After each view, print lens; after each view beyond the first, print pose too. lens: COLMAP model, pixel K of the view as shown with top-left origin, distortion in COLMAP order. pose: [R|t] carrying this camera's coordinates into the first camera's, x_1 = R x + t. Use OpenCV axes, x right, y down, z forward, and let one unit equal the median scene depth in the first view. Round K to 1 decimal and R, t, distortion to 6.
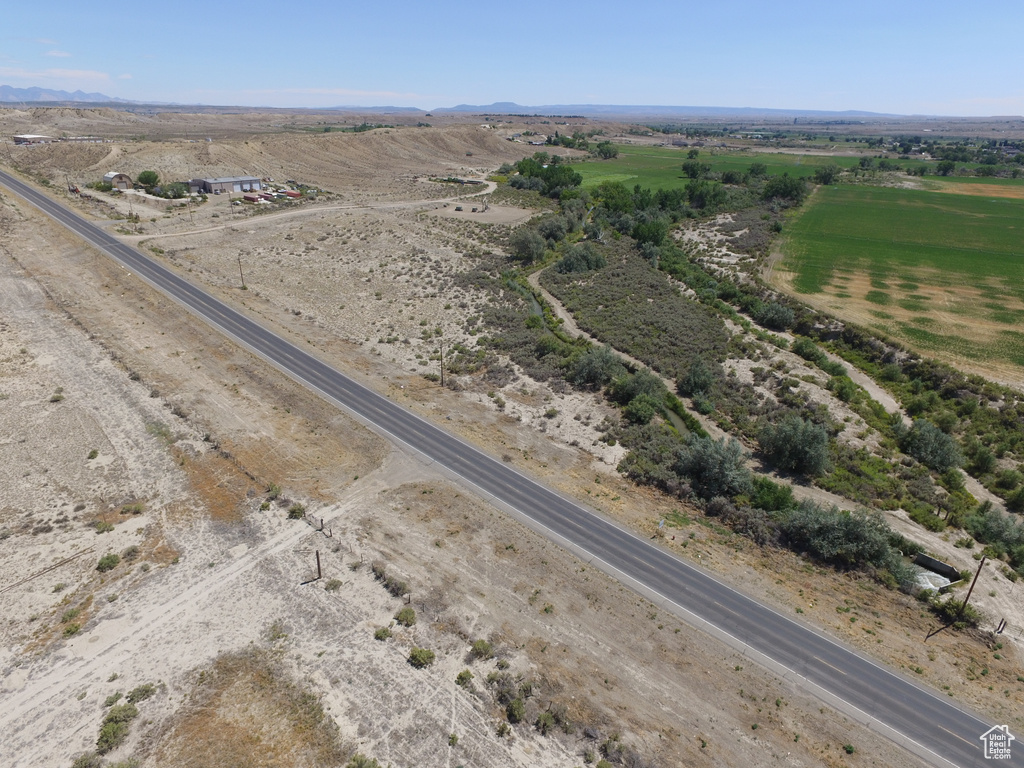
lens RADIAL K [[593.5, 0, 510.0], [0, 593.5, 381.4], [0, 0, 1]] dist [-0.011041, 0.013509]
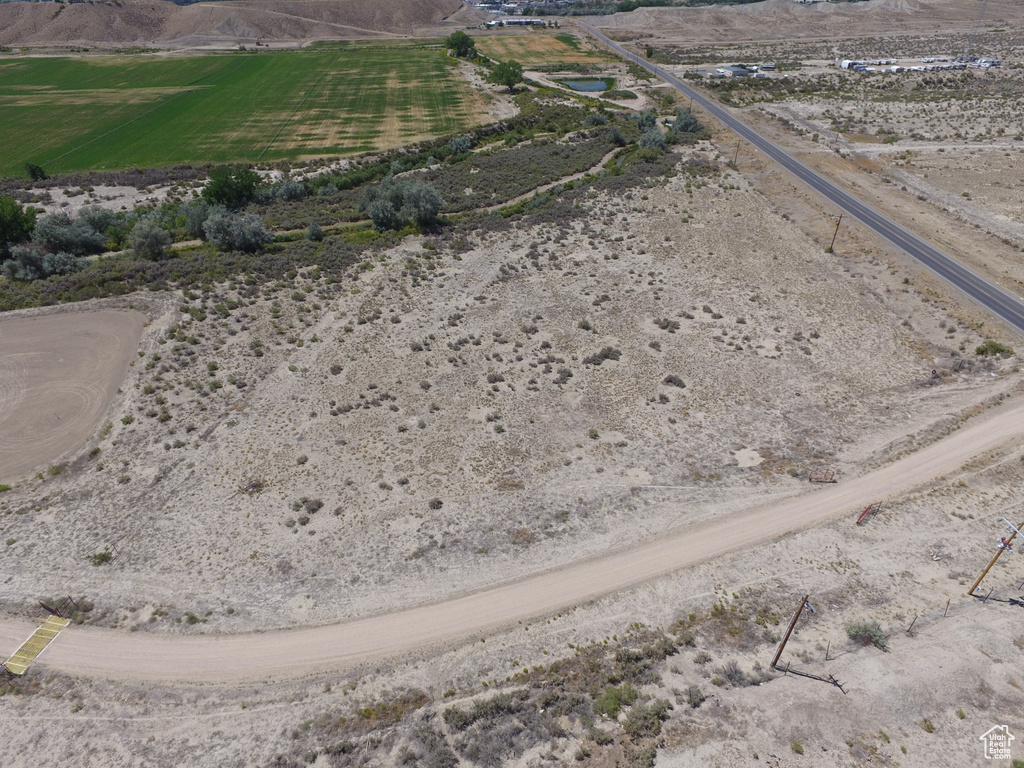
lens RADIAL K [[593.5, 0, 510.0], [0, 593.5, 381.4], [0, 0, 1]] dist [-0.011041, 0.013509]
pose [[-0.629897, -0.453397, 0.630604, -0.870988], [0.313519, 0.594401, 0.740535, -0.893944], [-0.710588, 0.664167, -0.232263, 1.842400]]
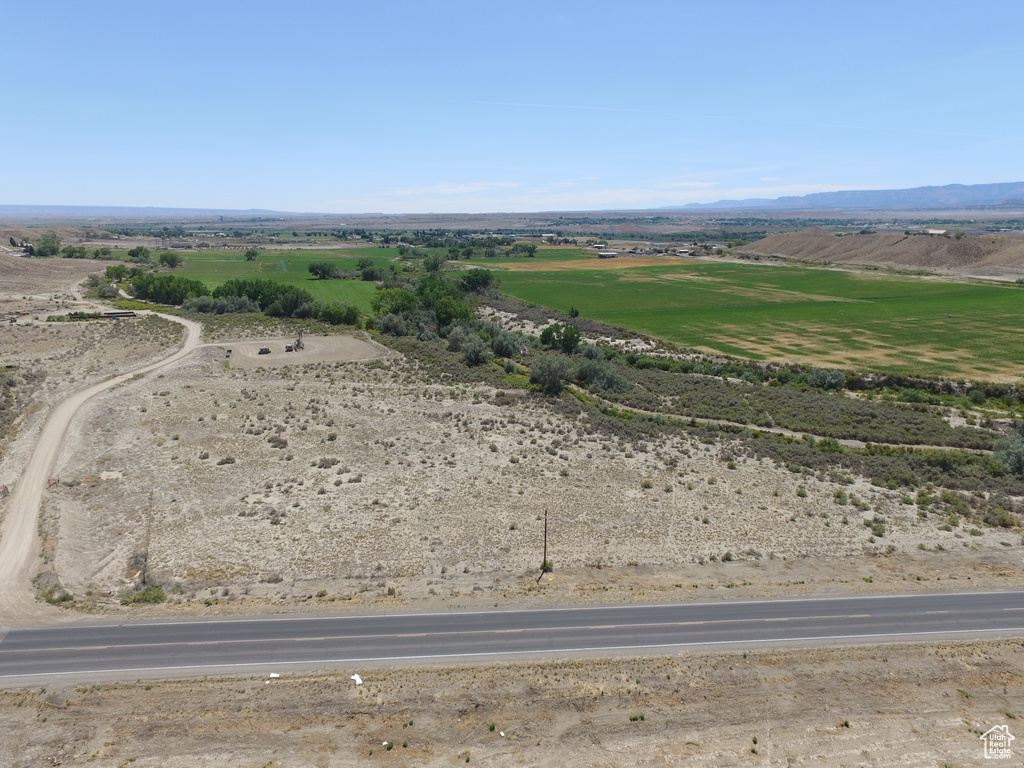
lens RADIAL K [[593.7, 0, 510.5], [0, 593.7, 381.7], [0, 0, 1]] dist [-0.009118, 0.012618]
pose [[0.635713, -0.221689, 0.739407, -0.909876], [0.327102, 0.944987, 0.002097, -0.357401], [-0.699194, 0.240528, 0.673256, 0.748287]]
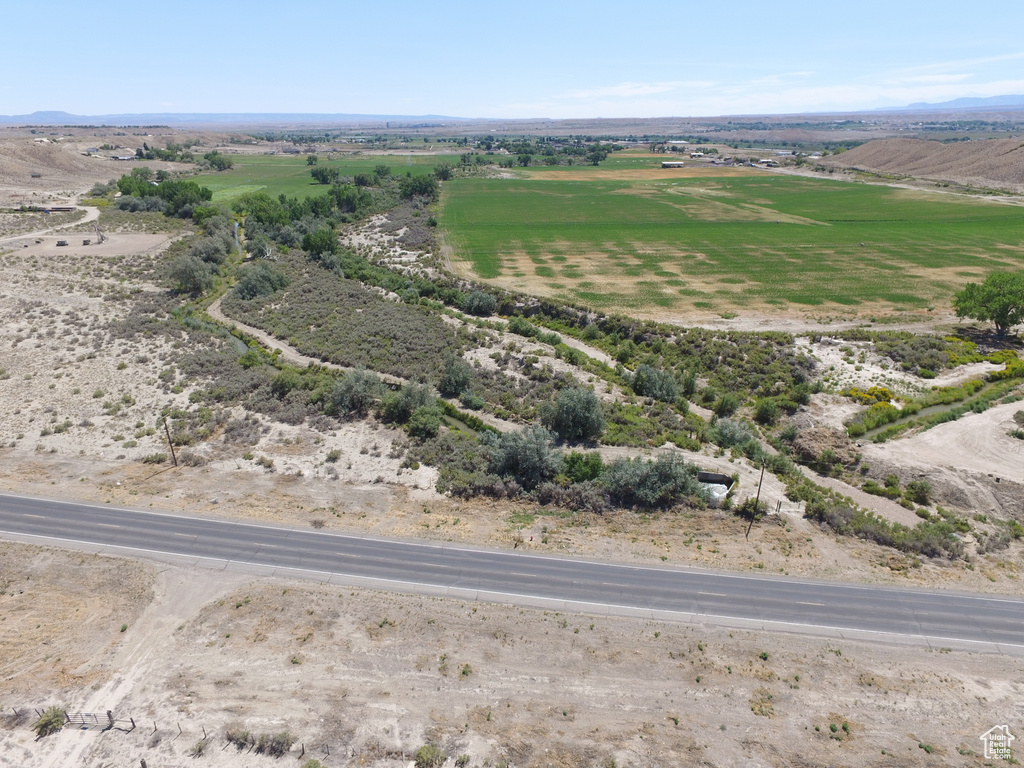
lens RADIAL K [[593.5, 0, 510.0], [0, 593.5, 381.4], [0, 0, 1]] dist [-0.011041, 0.013509]
pose [[0.822065, -0.245402, 0.513797, -0.101322], [0.250133, 0.966269, 0.061305, -0.029608], [-0.511510, 0.078122, 0.855719, 0.082000]]
